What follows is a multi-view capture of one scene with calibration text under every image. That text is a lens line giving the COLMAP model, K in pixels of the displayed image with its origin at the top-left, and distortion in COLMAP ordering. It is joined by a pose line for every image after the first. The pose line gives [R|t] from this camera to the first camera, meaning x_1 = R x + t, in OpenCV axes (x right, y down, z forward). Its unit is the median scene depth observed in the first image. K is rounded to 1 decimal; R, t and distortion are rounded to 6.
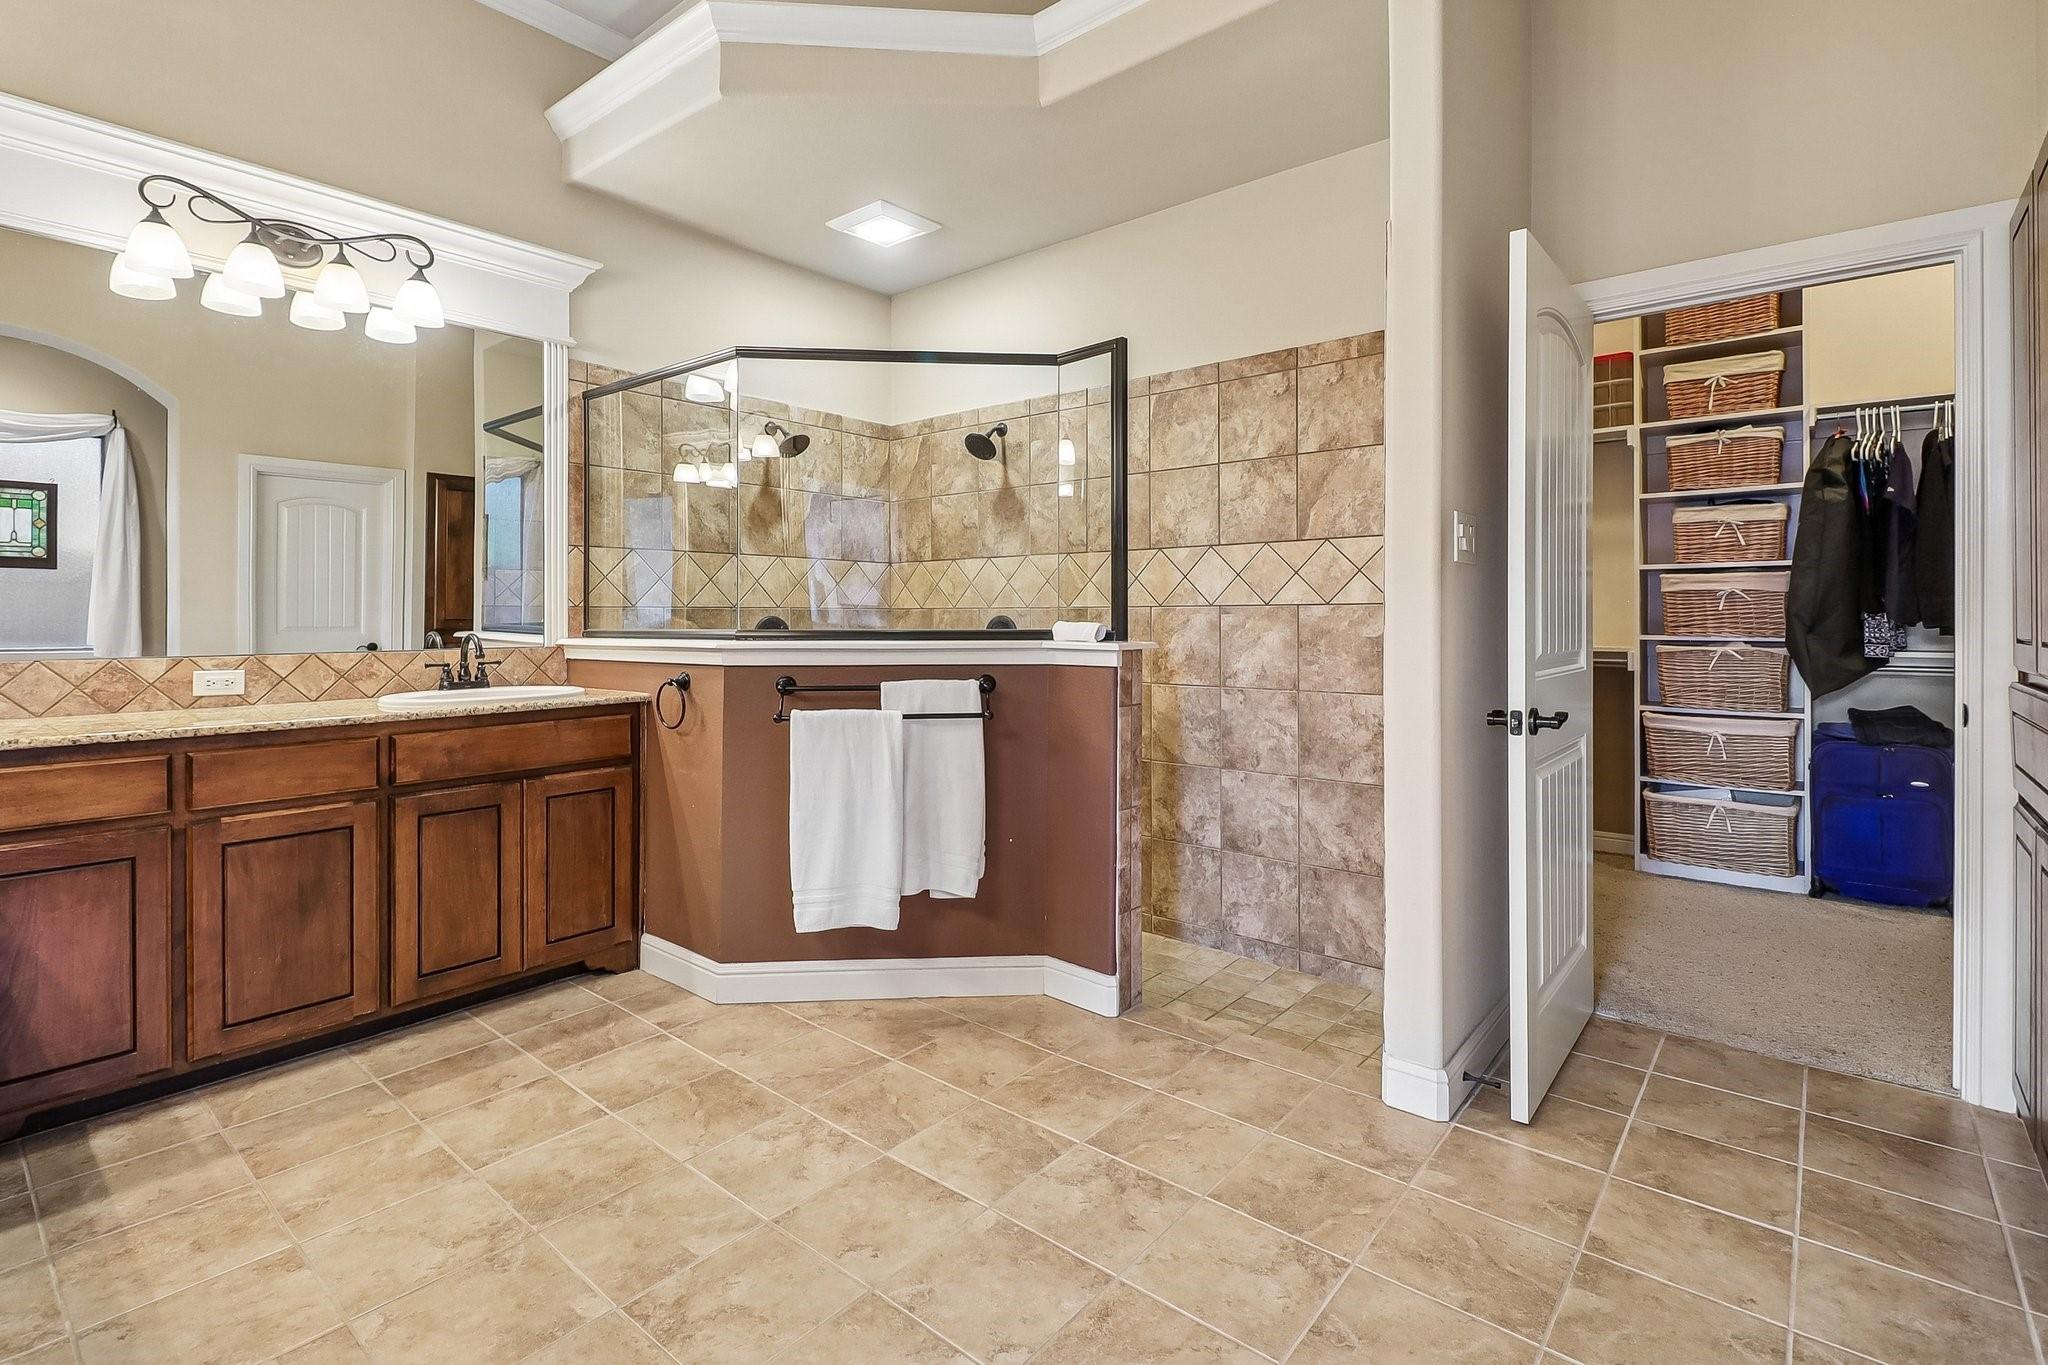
lens RADIAL K [[979.6, 0, 1027.2], [0, 979.6, 619.0], [0, 0, 1]] dist [0.001968, -0.002274]
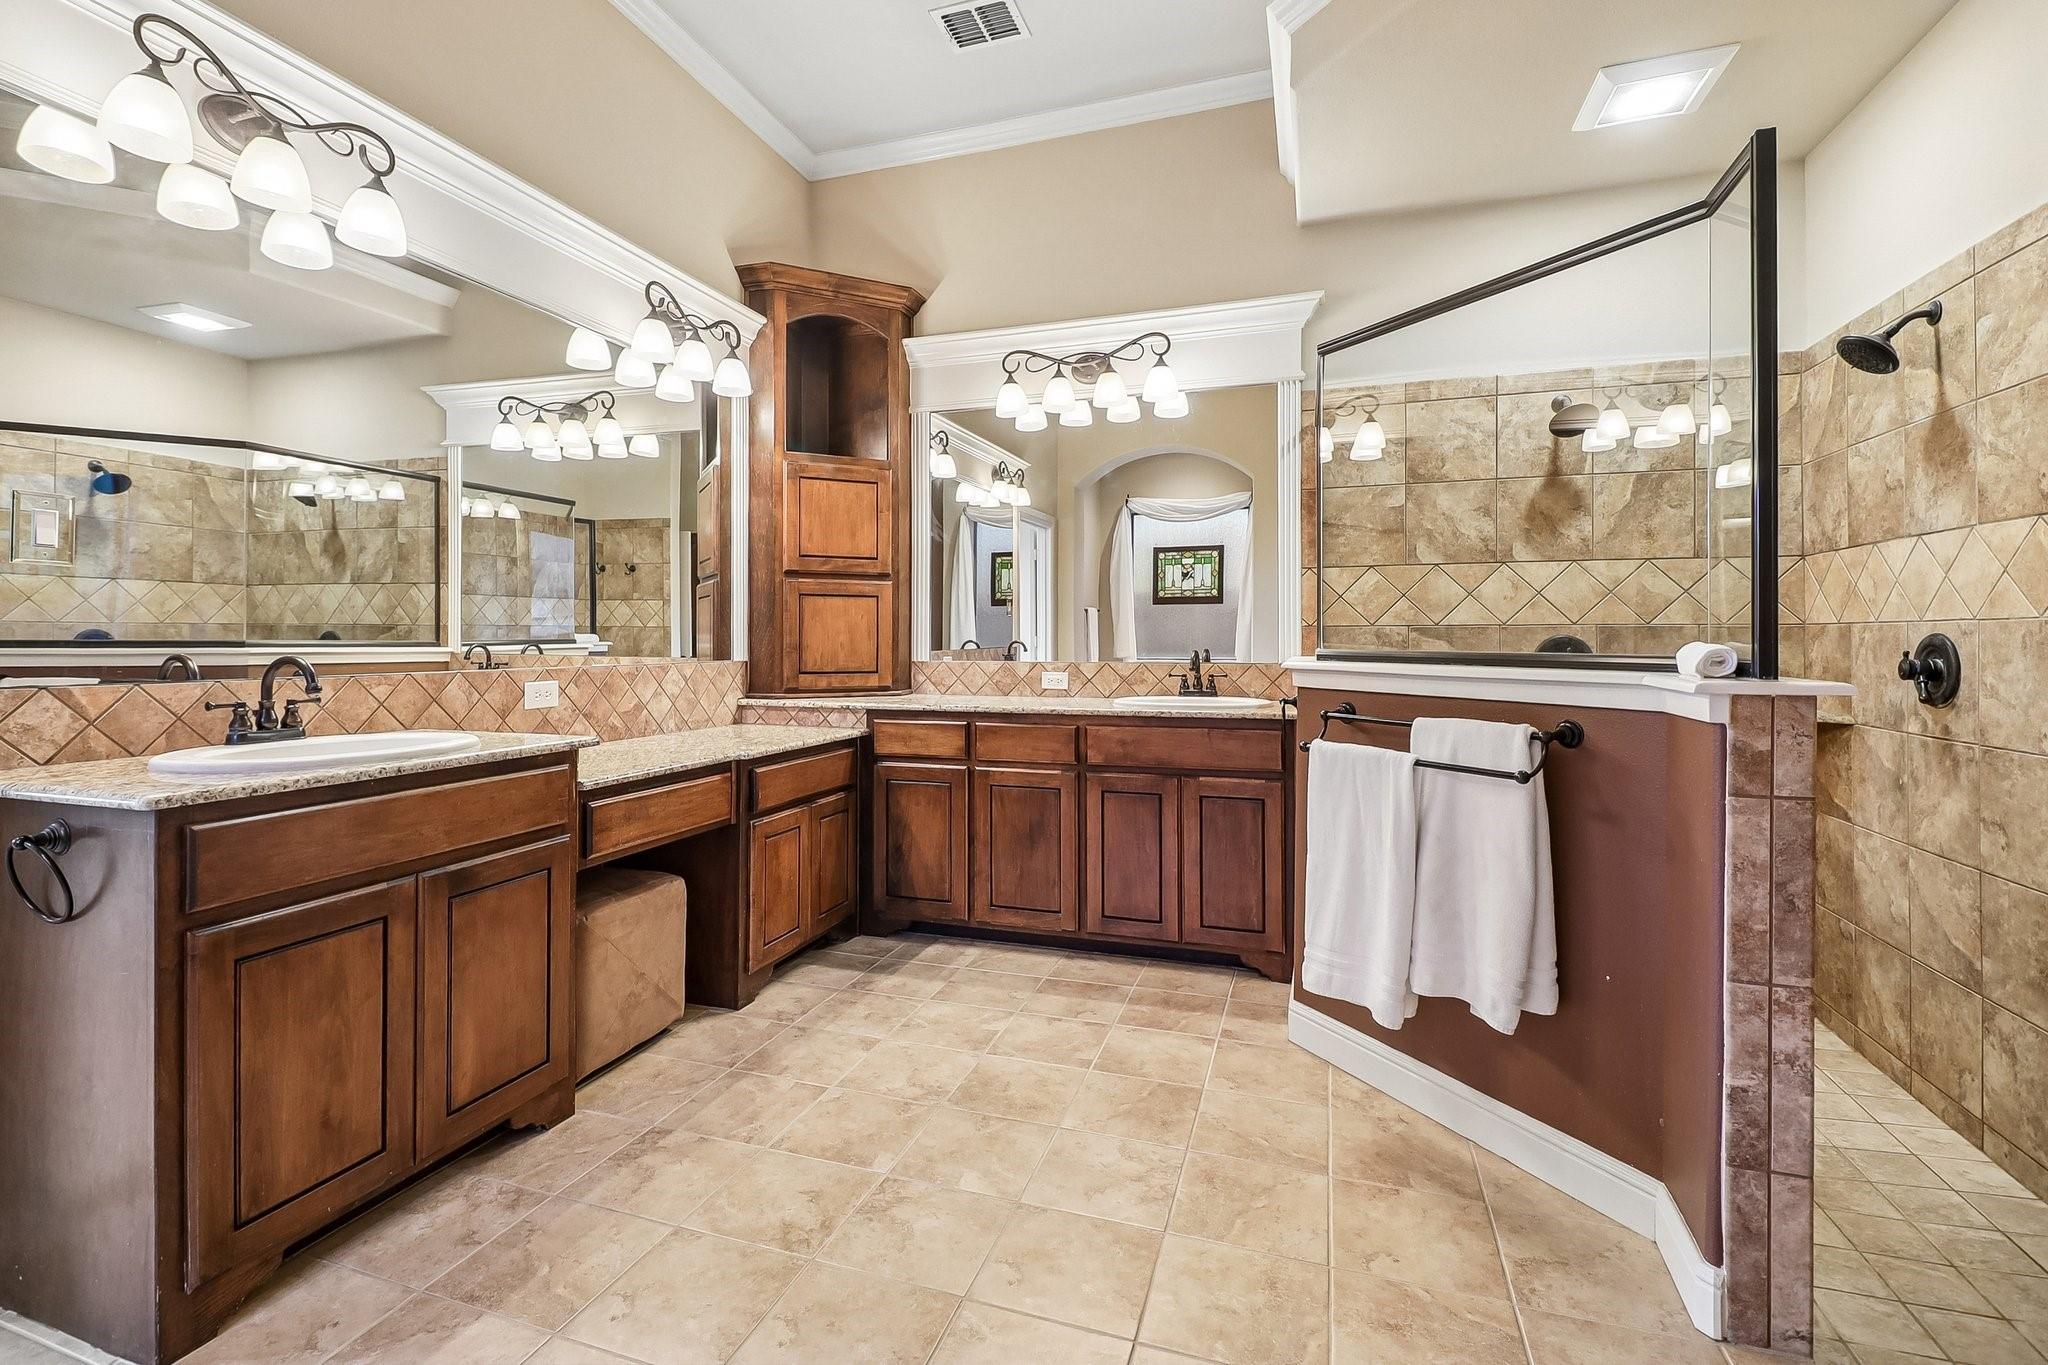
lens RADIAL K [[979.6, 0, 1043.6], [0, 979.6, 634.9], [0, 0, 1]] dist [0.001968, -0.002274]
pose [[0.328739, -0.001368, -0.944420, 0.505241], [-0.002658, 0.999994, -0.002374, 0.000154], [0.944417, 0.003291, 0.328733, 0.452838]]
